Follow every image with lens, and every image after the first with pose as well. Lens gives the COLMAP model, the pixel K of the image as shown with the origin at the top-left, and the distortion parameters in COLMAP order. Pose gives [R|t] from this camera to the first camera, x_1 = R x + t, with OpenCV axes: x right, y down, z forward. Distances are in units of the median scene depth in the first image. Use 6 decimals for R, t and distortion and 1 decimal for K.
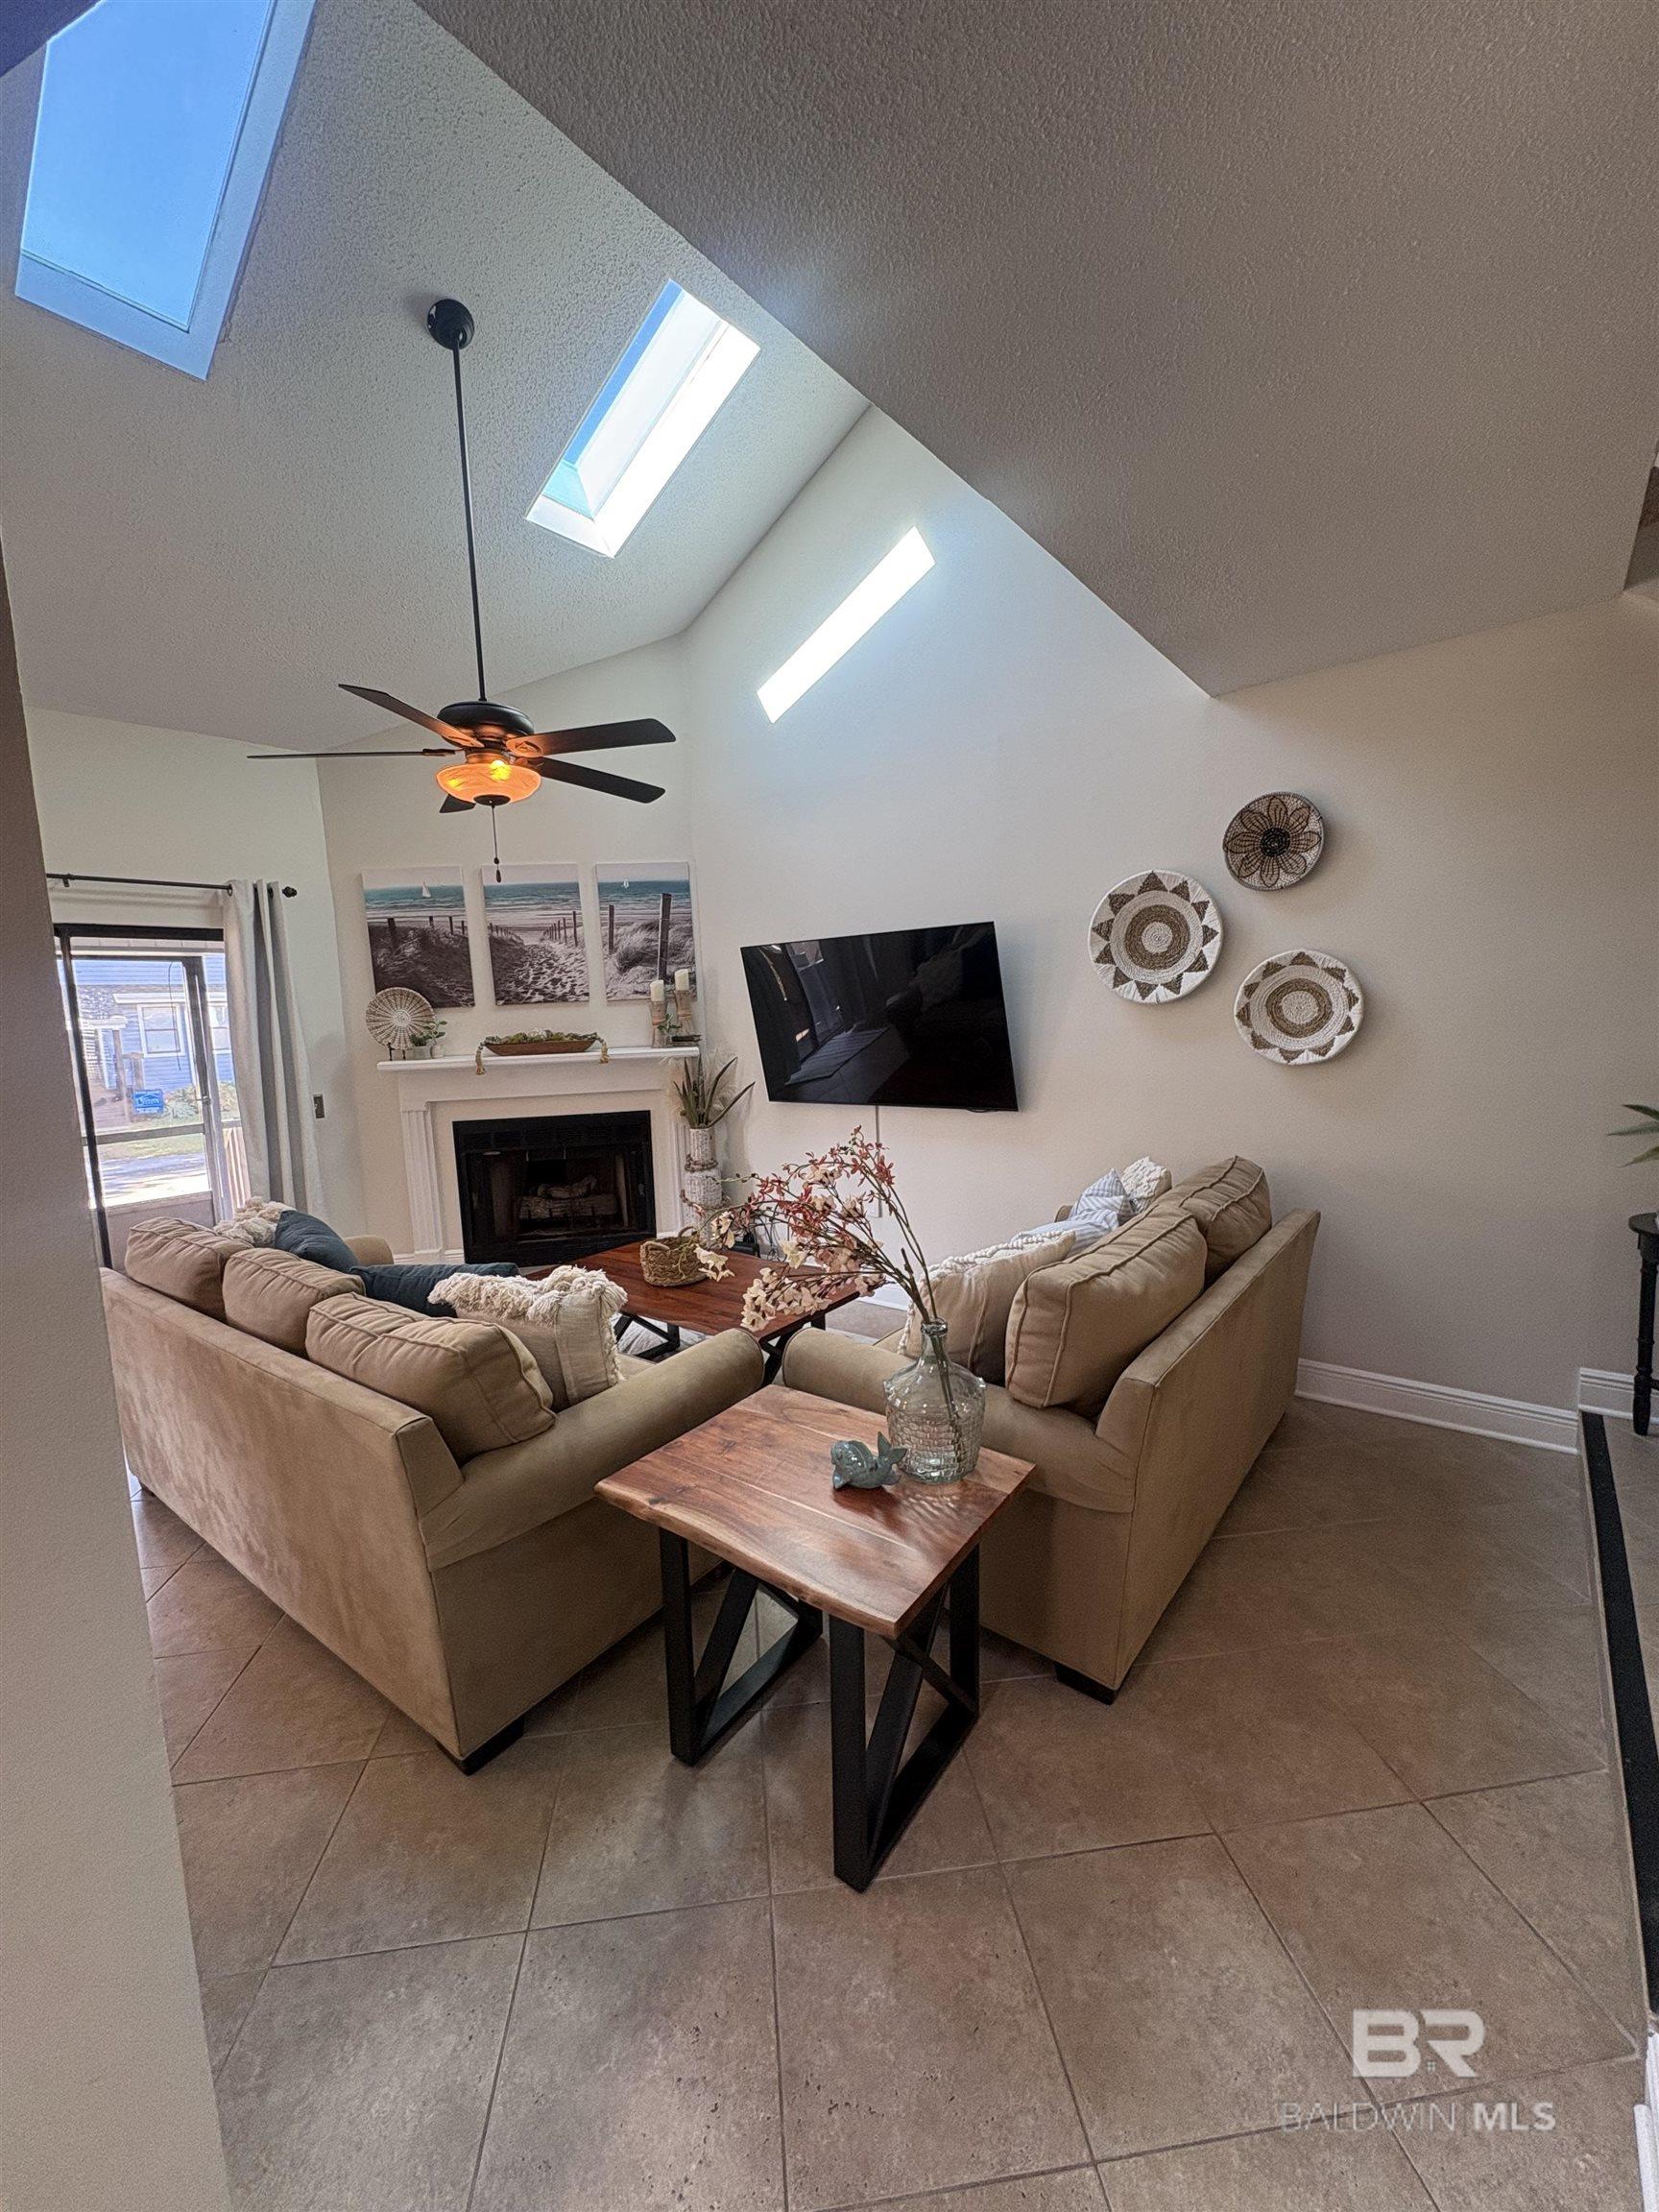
lens RADIAL K [[889.5, 0, 789.4], [0, 889.5, 1129.9], [0, 0, 1]] dist [0.000005, -0.000033]
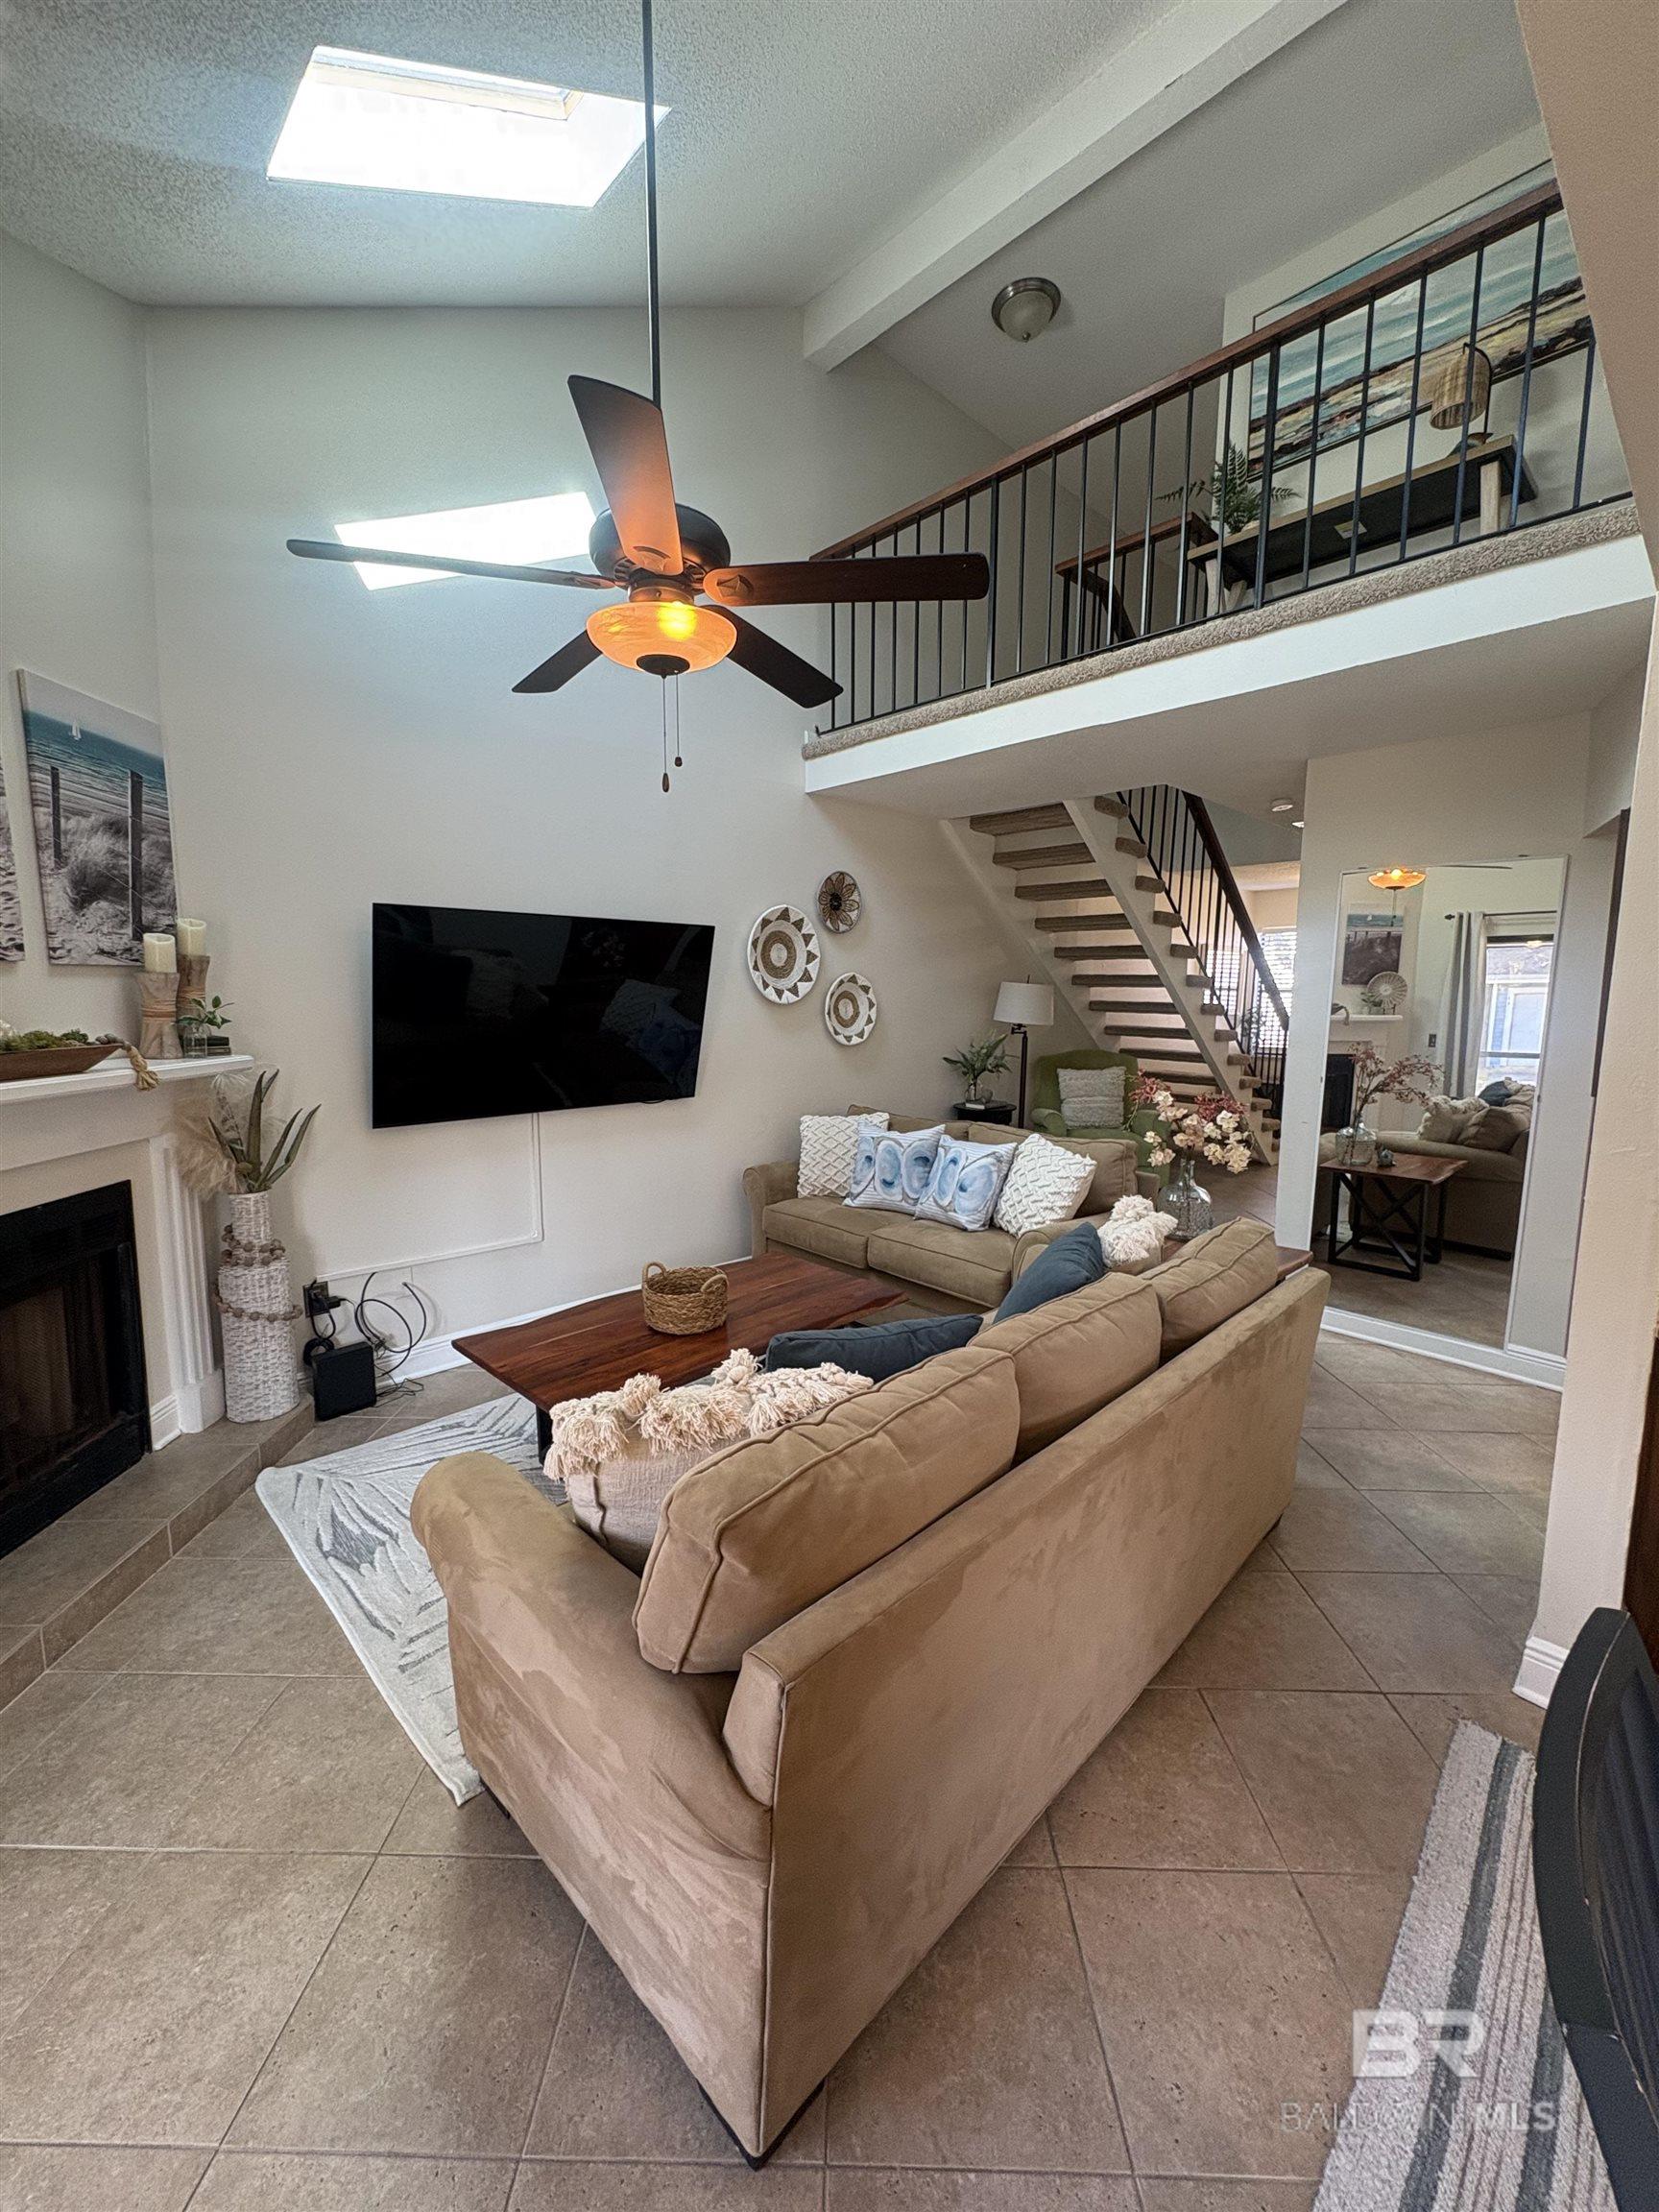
lens RADIAL K [[887.5, 0, 829.5], [0, 887.5, 1106.0], [0, 0, 1]] dist [0.000049, -0.000151]
pose [[0.100385, -0.088419, 0.991012, -0.946492], [0.123064, 0.989498, 0.075818, -0.083963], [-0.987309, 0.114347, 0.110212, 0.817309]]
